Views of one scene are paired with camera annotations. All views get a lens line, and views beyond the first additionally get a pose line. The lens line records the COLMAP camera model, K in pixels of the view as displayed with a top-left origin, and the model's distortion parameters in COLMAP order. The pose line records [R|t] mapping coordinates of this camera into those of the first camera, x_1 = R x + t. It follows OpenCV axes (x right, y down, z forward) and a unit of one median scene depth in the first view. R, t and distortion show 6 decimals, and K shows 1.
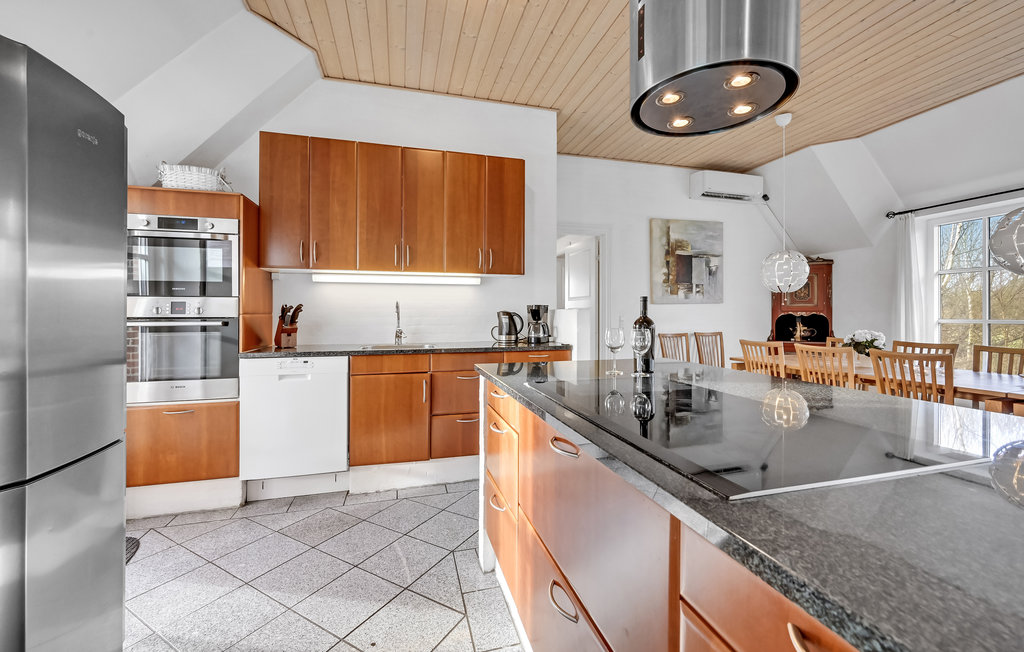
lens RADIAL K [[403.4, 0, 511.6], [0, 403.4, 311.0], [0, 0, 1]] dist [0.000425, 0.000005]
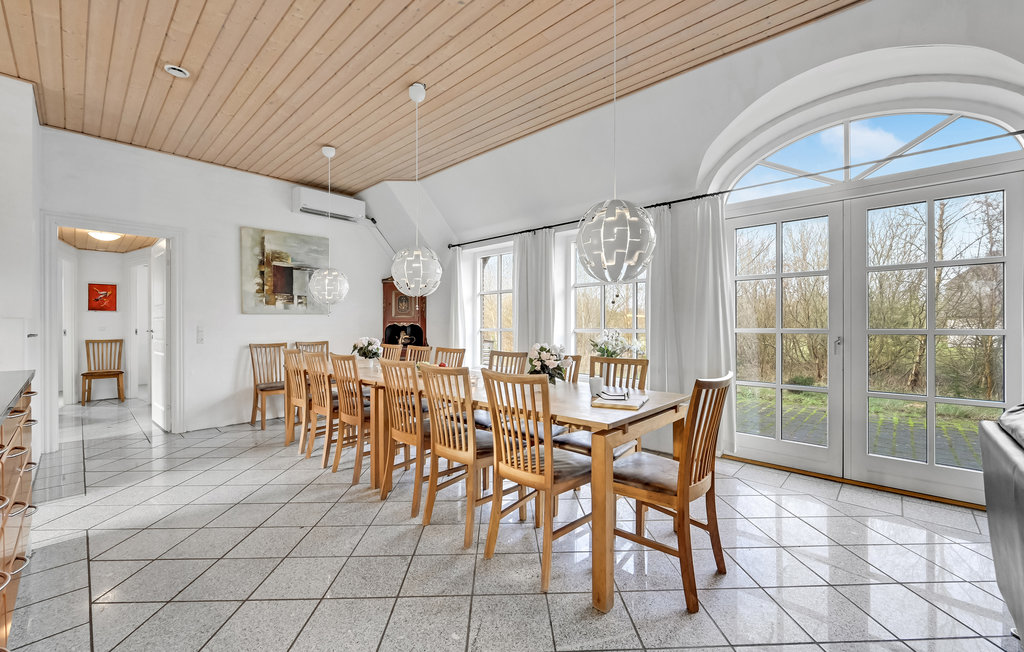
lens RADIAL K [[410.3, 0, 510.7], [0, 410.3, 324.3], [0, 0, 1]] dist [0.000955, -0.000065]
pose [[0.856321, -0.000172, 0.516444, 0.387432], [-0.002080, 0.999991, 0.003783, 0.002428], [-0.516440, -0.004314, 0.856313, -0.188897]]
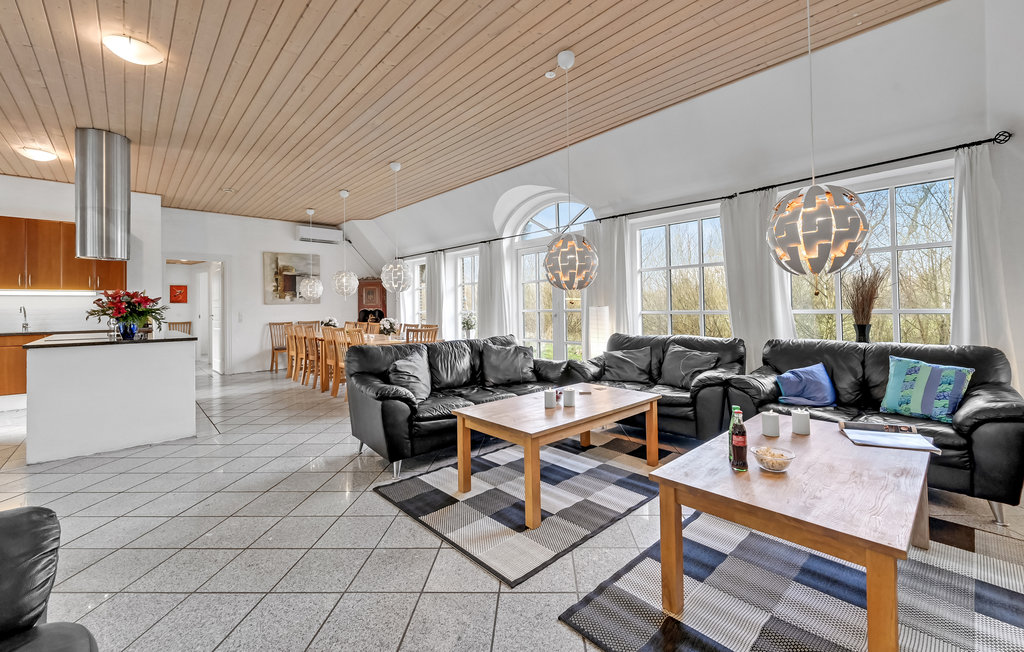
lens RADIAL K [[417.1, 0, 534.2], [0, 417.1, 301.8], [0, 0, 1]] dist [-0.011673, -0.000157]
pose [[0.874022, -0.005422, 0.485857, 0.479463], [0.011117, 0.999899, -0.008841, -0.001835], [-0.485760, 0.013129, 0.873994, -0.977389]]
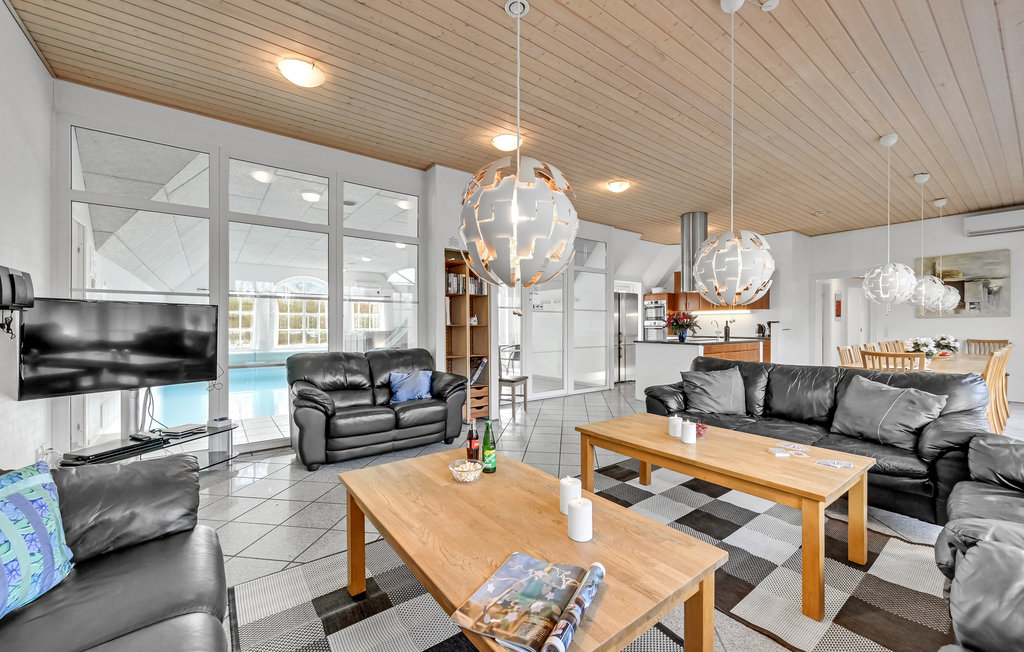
lens RADIAL K [[408.0, 0, 512.0], [0, 408.0, 326.0], [0, 0, 1]] dist [-0.001615, 0.000193]
pose [[0.369904, 0.002144, -0.929068, 1.148075], [0.002924, 0.999990, 0.003472, 0.000691], [0.929065, -0.004001, 0.369894, -0.864931]]
